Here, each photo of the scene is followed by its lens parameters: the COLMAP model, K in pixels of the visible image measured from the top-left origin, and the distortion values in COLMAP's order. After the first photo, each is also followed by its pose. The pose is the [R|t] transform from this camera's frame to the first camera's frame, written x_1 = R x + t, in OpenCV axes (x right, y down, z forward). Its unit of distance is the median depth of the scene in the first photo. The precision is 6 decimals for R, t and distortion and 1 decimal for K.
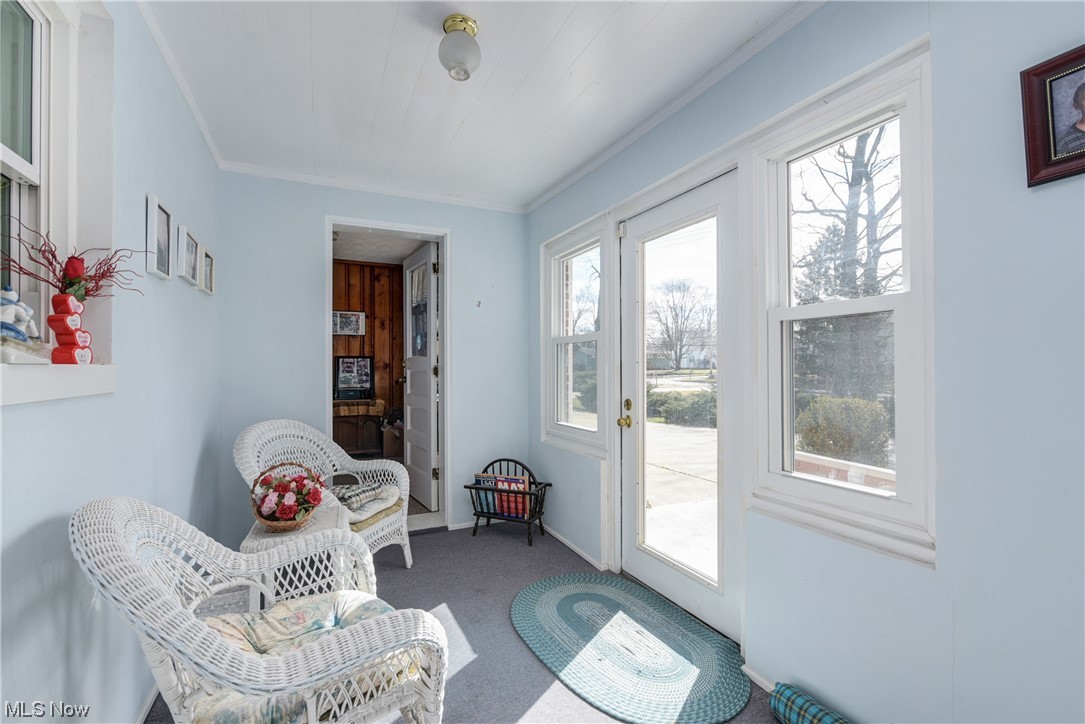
lens RADIAL K [[484.5, 0, 542.5], [0, 484.5, 362.0], [0, 0, 1]] dist [0.000030, -0.000064]
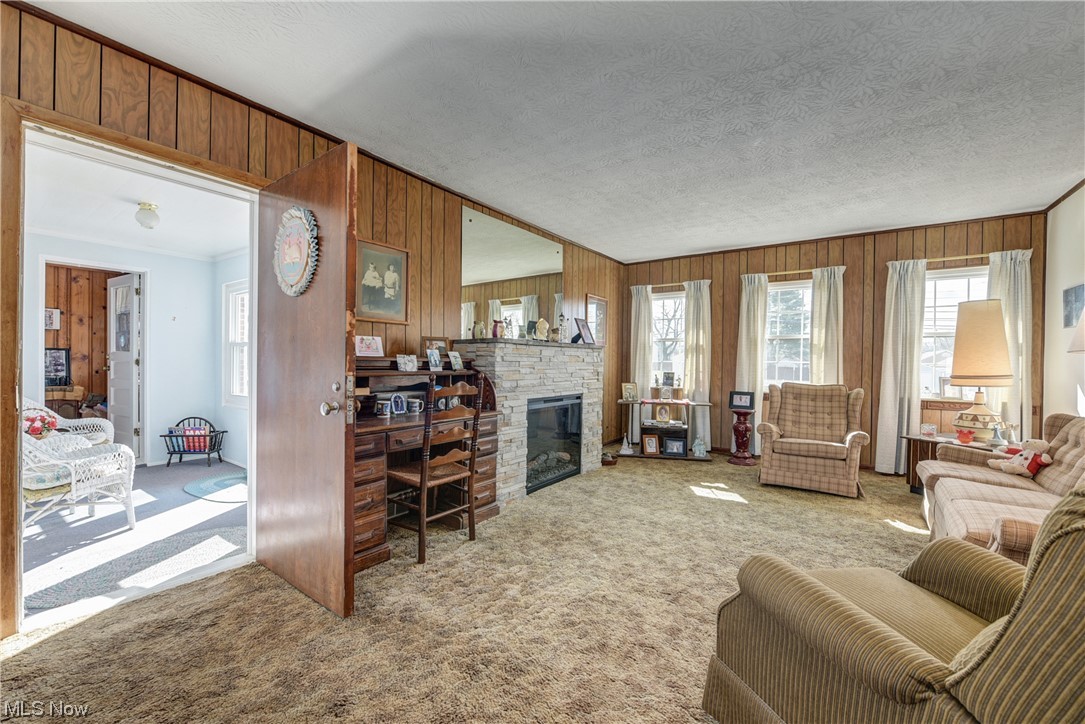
lens RADIAL K [[451.6, 0, 540.1], [0, 451.6, 364.4], [0, 0, 1]] dist [-0.002110, -0.000392]
pose [[0.878964, 0.008918, 0.476805, 0.200398], [-0.017285, 0.999764, 0.013165, -0.013318], [-0.476575, -0.019813, 0.878910, -0.779853]]
